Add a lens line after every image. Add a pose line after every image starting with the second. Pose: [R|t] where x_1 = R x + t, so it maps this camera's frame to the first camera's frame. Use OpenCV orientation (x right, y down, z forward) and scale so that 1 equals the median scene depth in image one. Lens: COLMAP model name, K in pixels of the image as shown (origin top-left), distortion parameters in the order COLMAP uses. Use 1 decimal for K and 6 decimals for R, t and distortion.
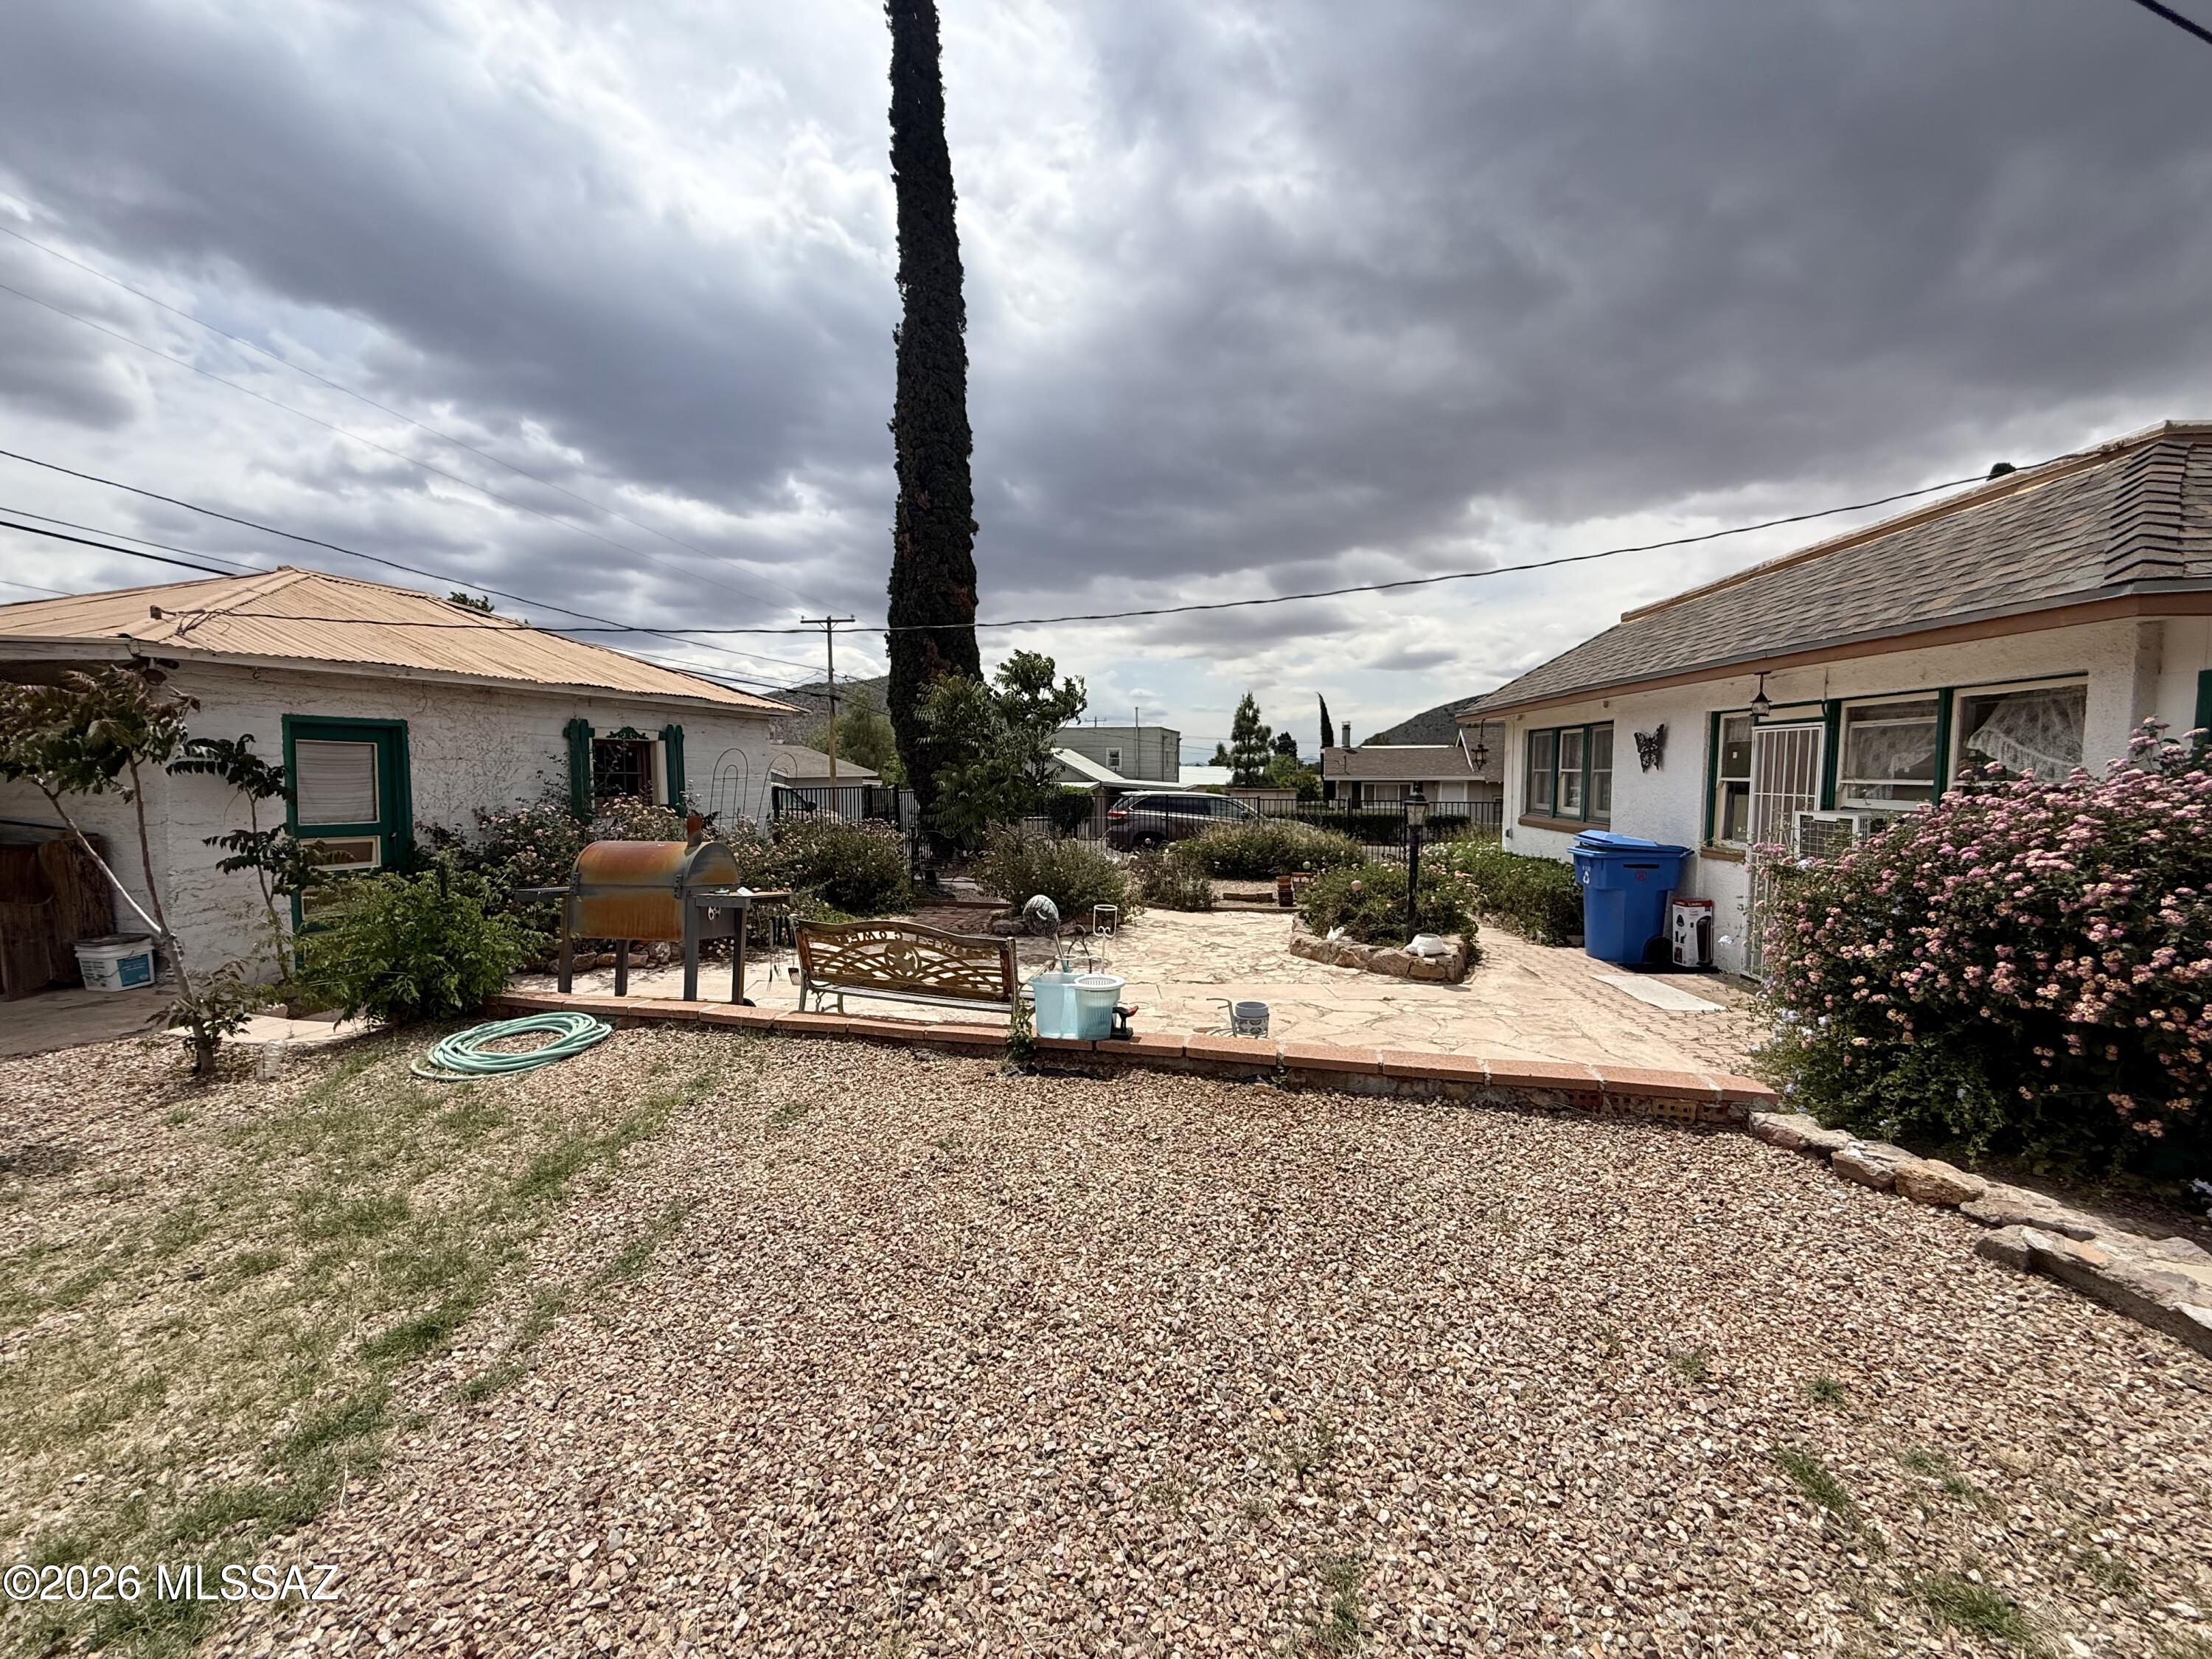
lens RADIAL K [[887.8, 0, 1107.6], [0, 887.8, 836.9], [0, 0, 1]] dist [0.000600, 0.000488]
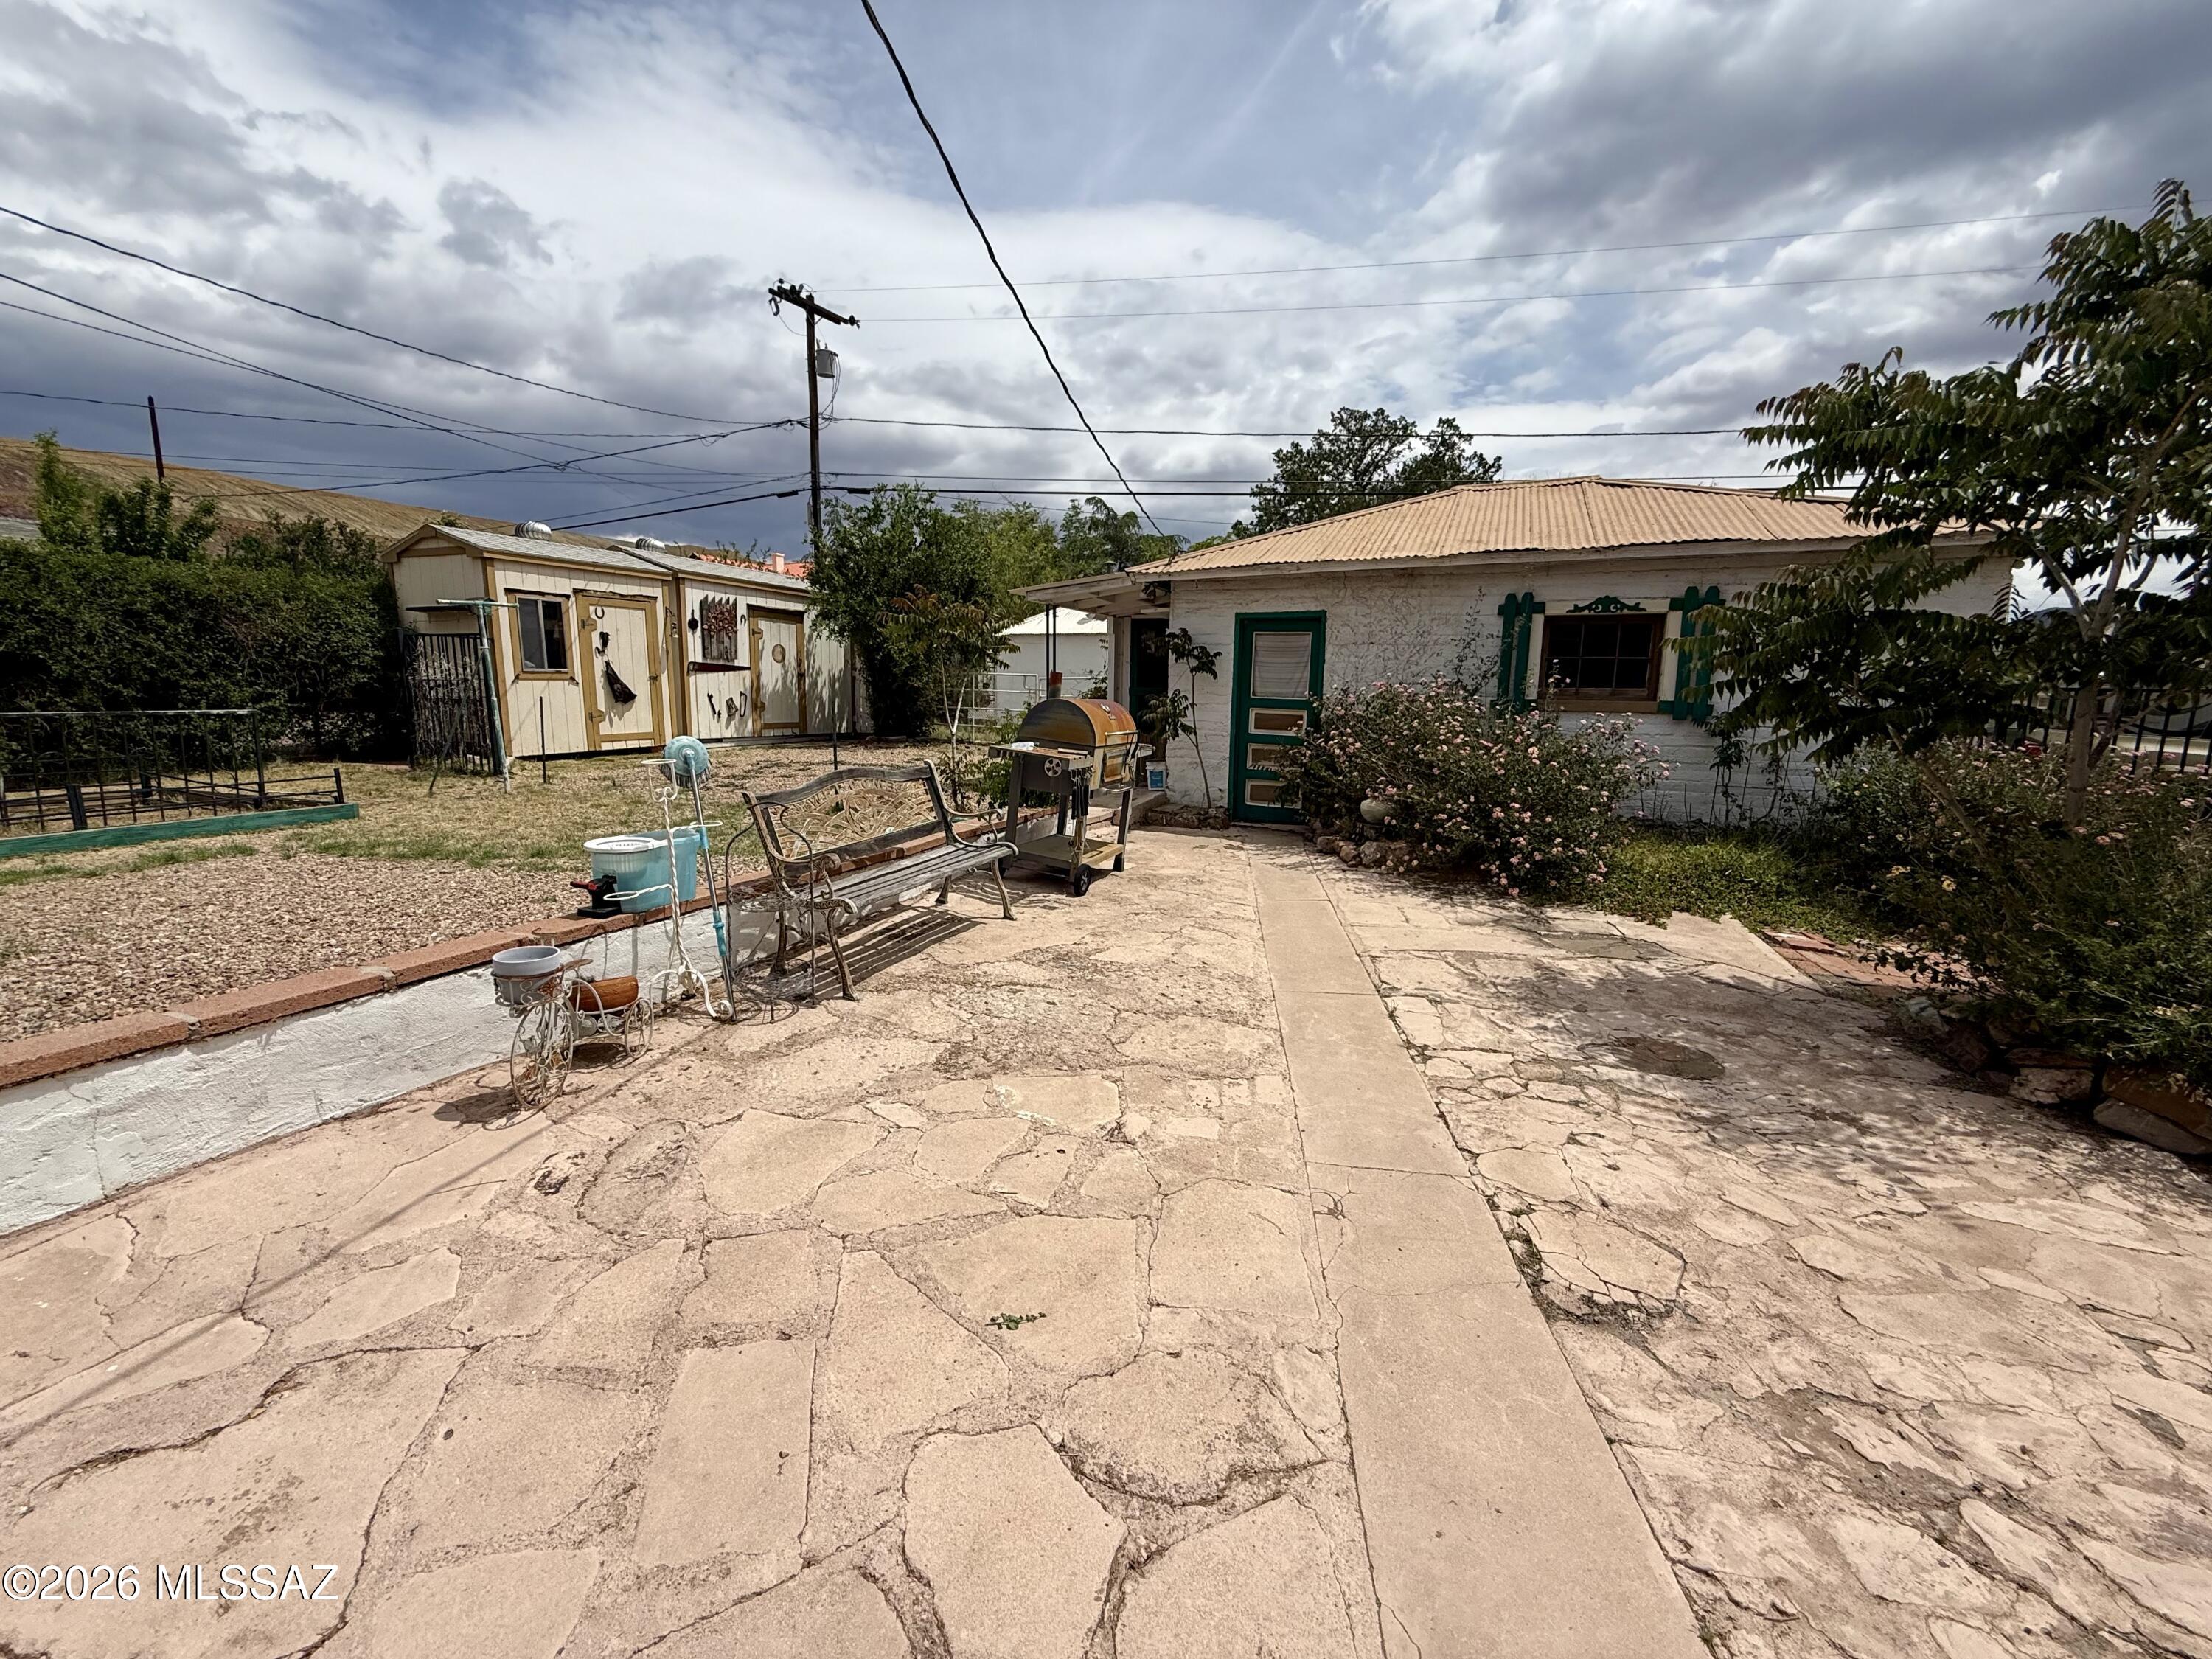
lens RADIAL K [[887.8, 0, 1106.5], [0, 887.8, 831.6], [0, 0, 1]] dist [0.000600, 0.000488]
pose [[-0.180802, 0.145439, -0.972707, 0.425713], [-0.090690, 0.982327, 0.163734, -0.012399], [0.979329, 0.117819, -0.164416, 0.954592]]
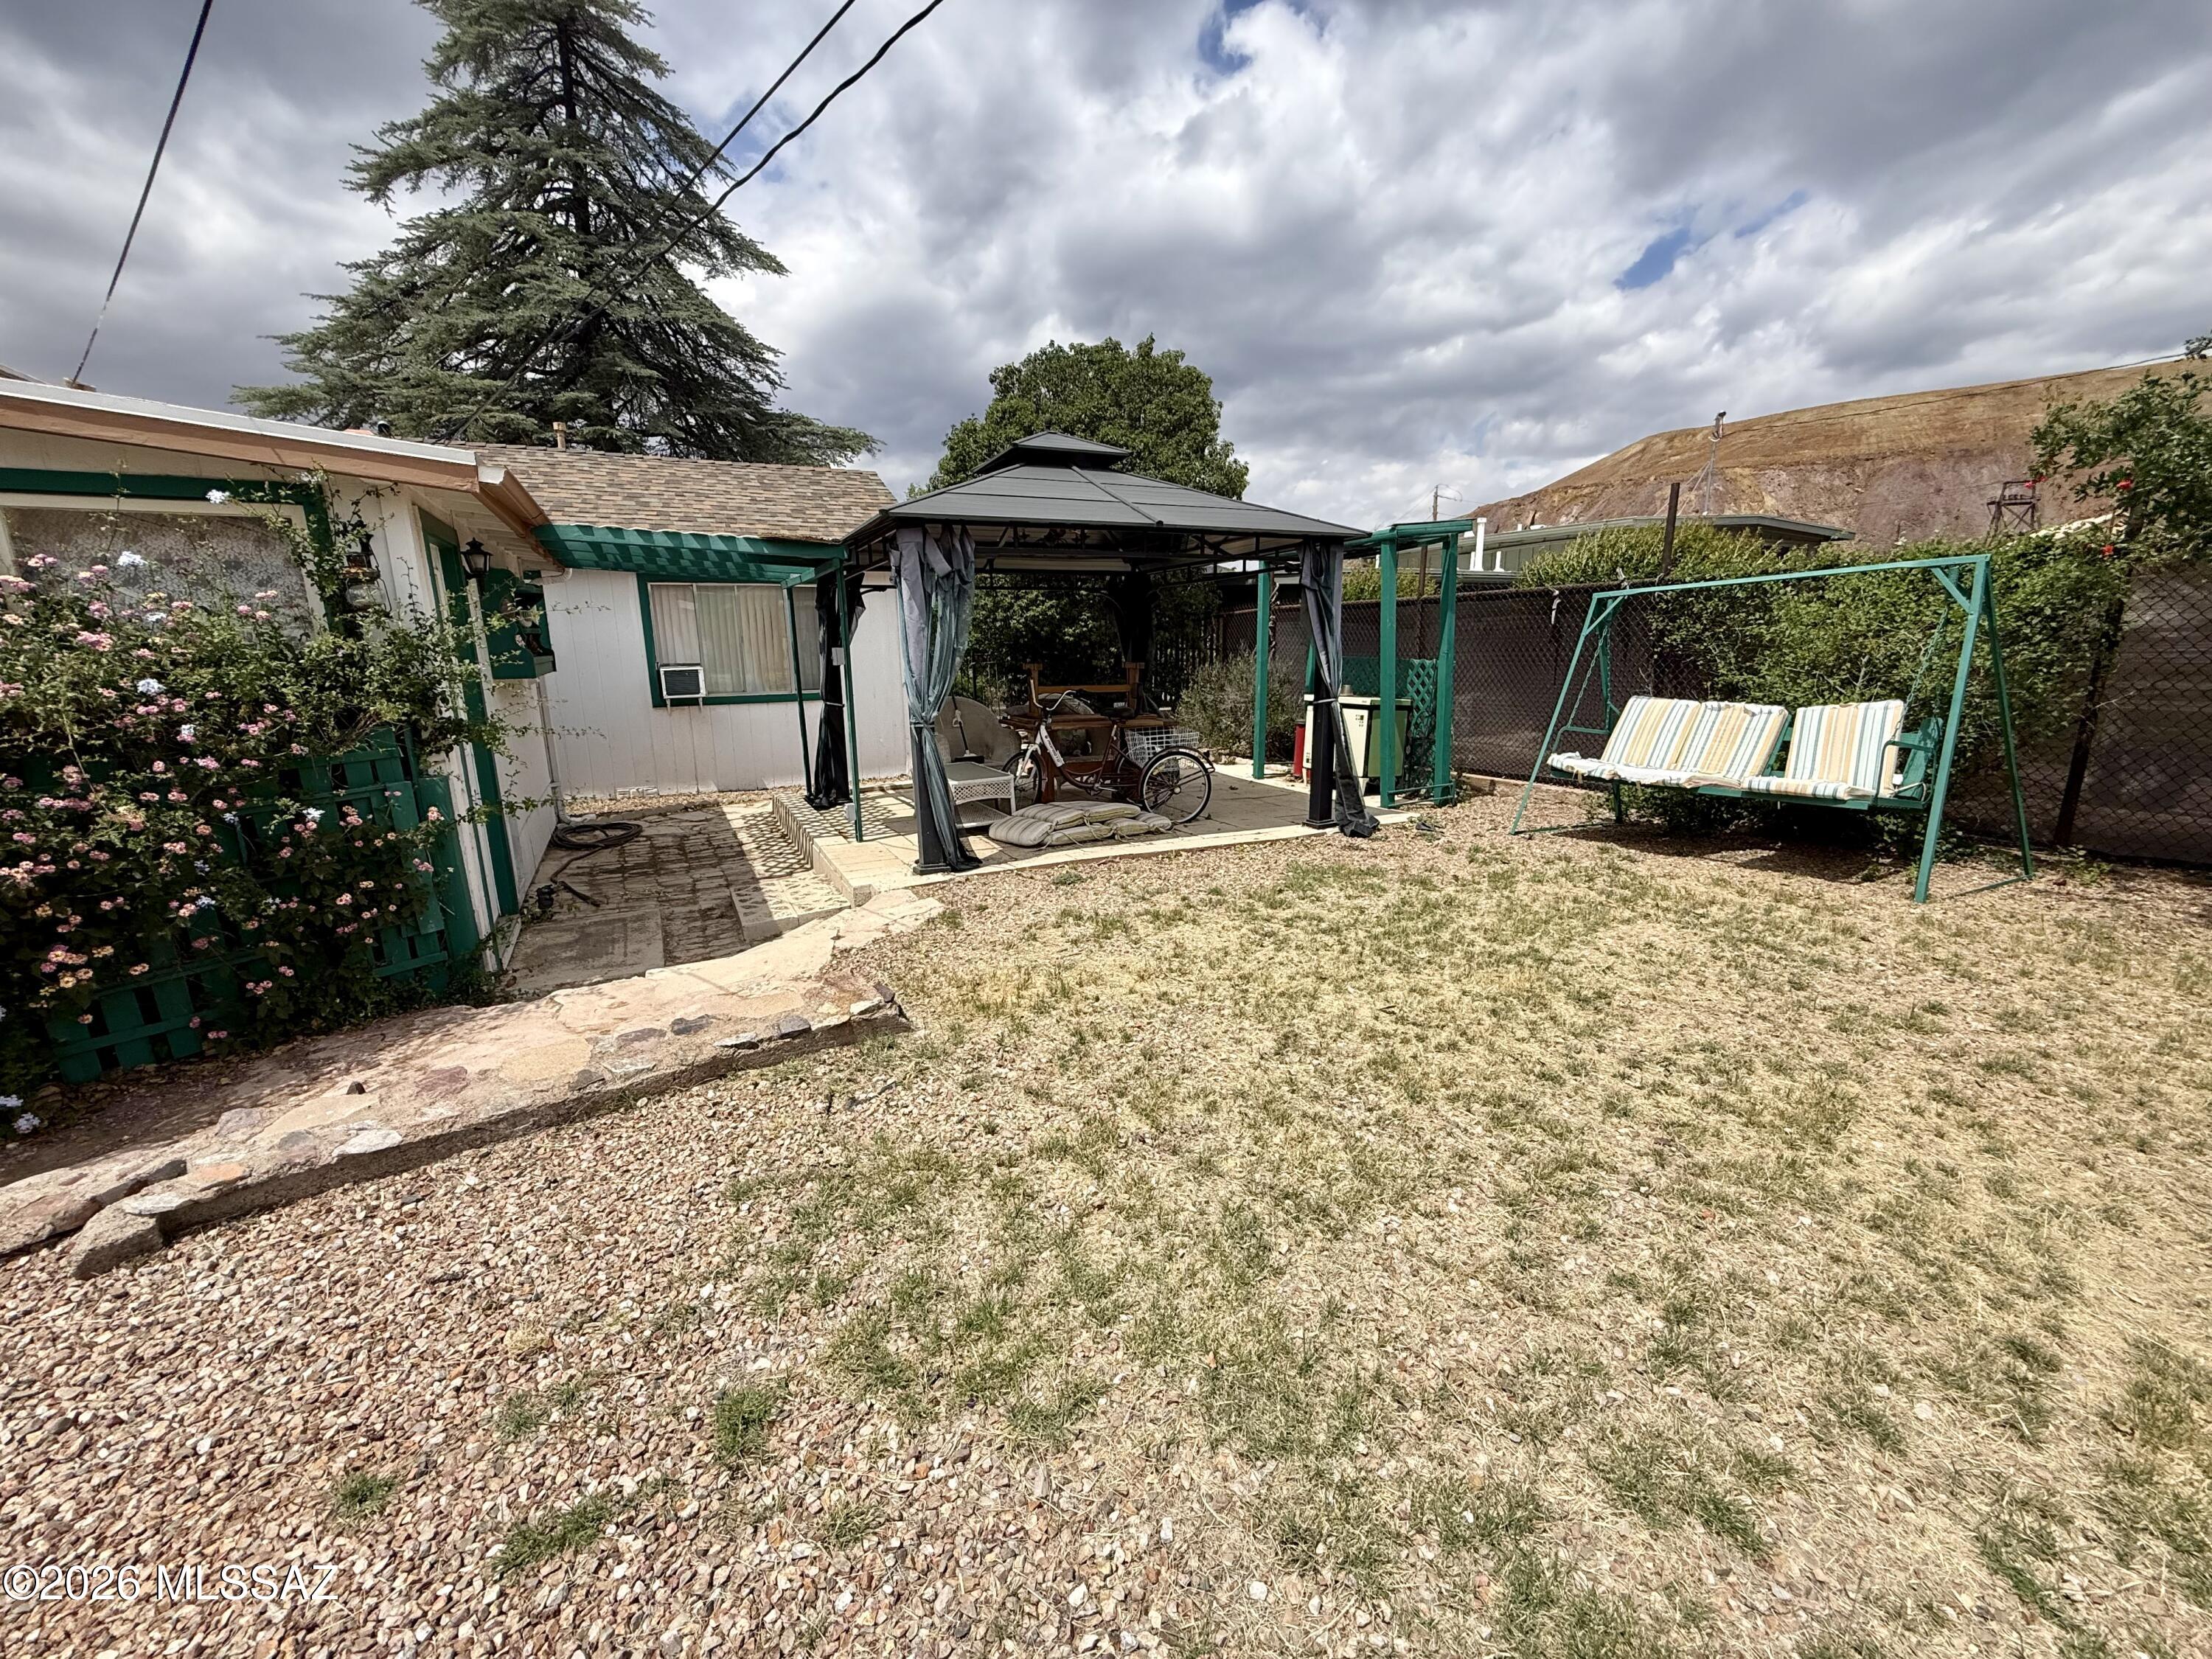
lens RADIAL K [[887.8, 0, 1101.9], [0, 887.8, 815.5], [0, 0, 1]] dist [0.000600, 0.000488]
pose [[-0.524841, -0.172325, 0.833574, 0.013283], [0.076887, 0.965692, 0.248048, 0.001166], [-0.847721, 0.194277, -0.493585, 0.232109]]
